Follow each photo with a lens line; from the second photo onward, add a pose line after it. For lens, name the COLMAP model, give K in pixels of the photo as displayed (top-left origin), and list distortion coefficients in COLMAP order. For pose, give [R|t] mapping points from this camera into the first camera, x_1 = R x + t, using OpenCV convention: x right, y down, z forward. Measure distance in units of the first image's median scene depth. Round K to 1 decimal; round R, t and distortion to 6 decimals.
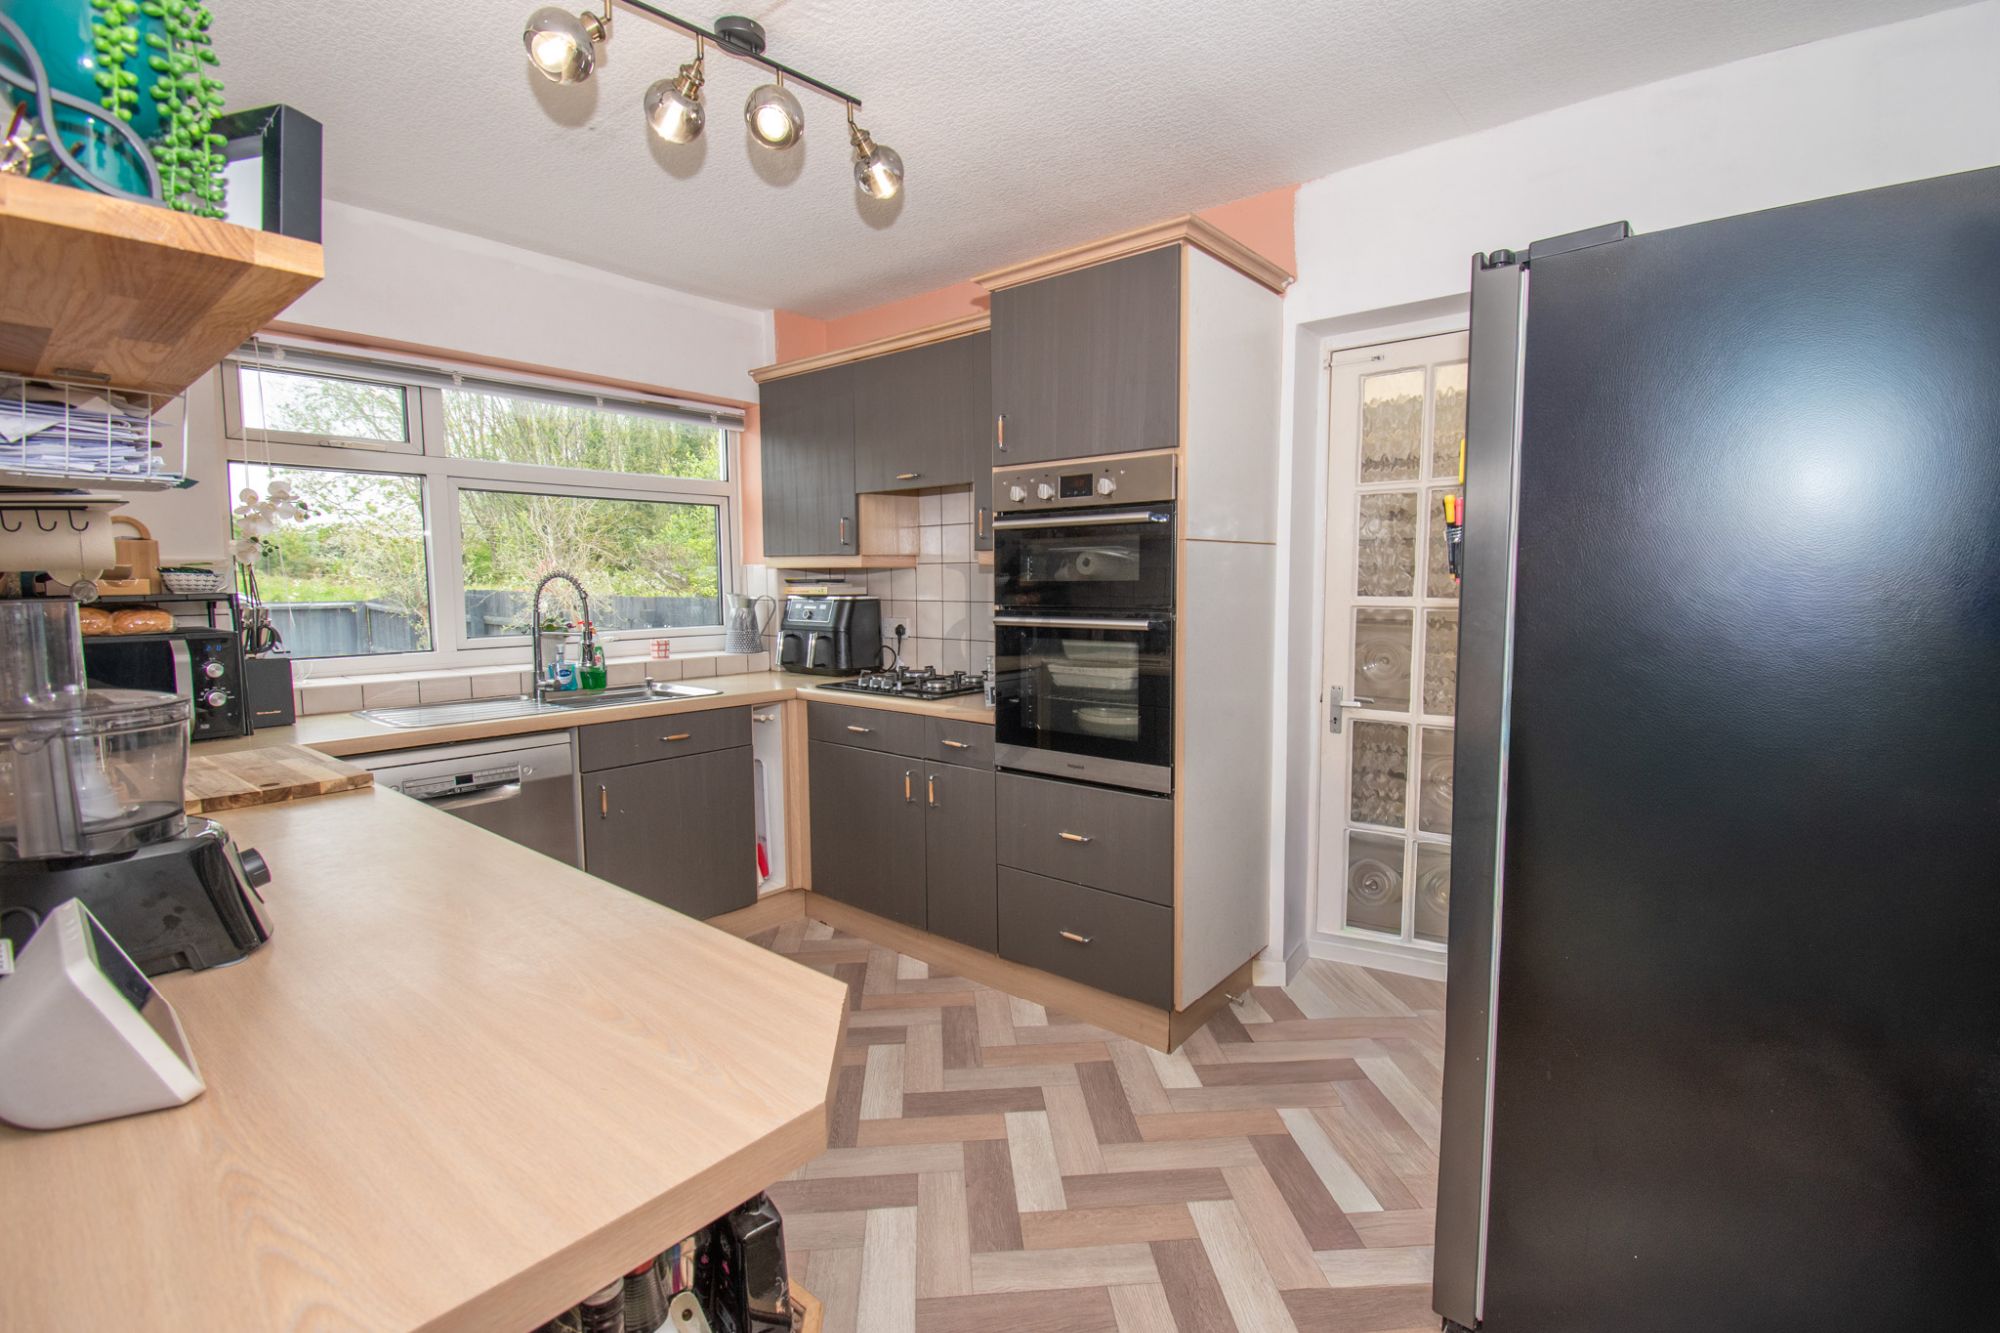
lens RADIAL K [[897.1, 0, 1007.0], [0, 897.1, 661.3], [0, 0, 1]] dist [0.020735, -0.025682]
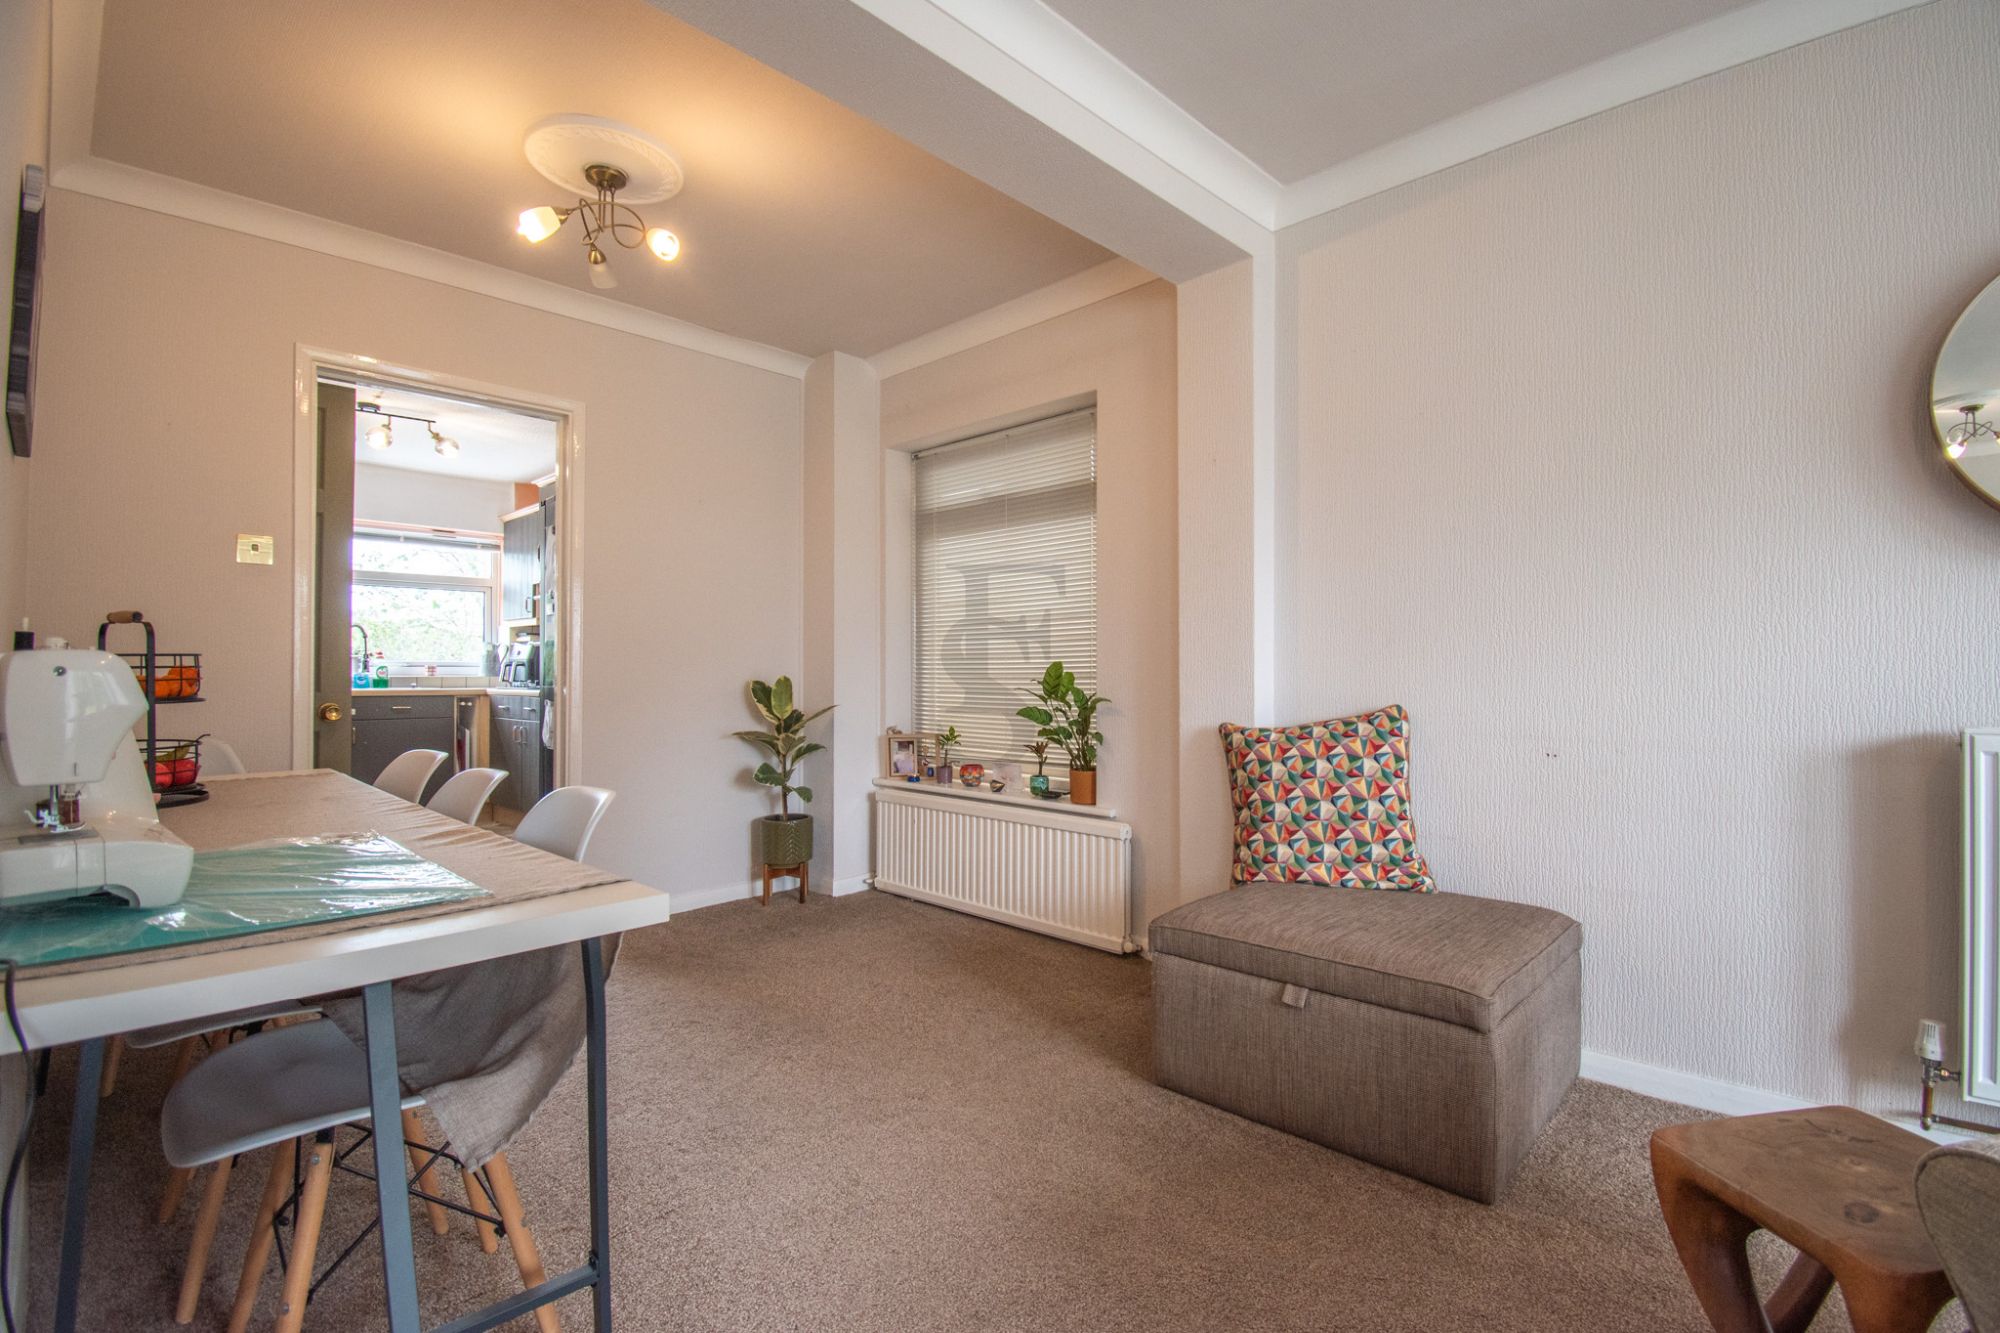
lens RADIAL K [[897.1, 0, 1007.0], [0, 897.1, 661.3], [0, 0, 1]] dist [0.020735, -0.025682]
pose [[0.998128, 0.001901, -0.061133, 1.227138], [-0.008392, 0.994319, -0.106108, 0.209668], [0.060585, 0.106422, 0.992474, -0.995798]]
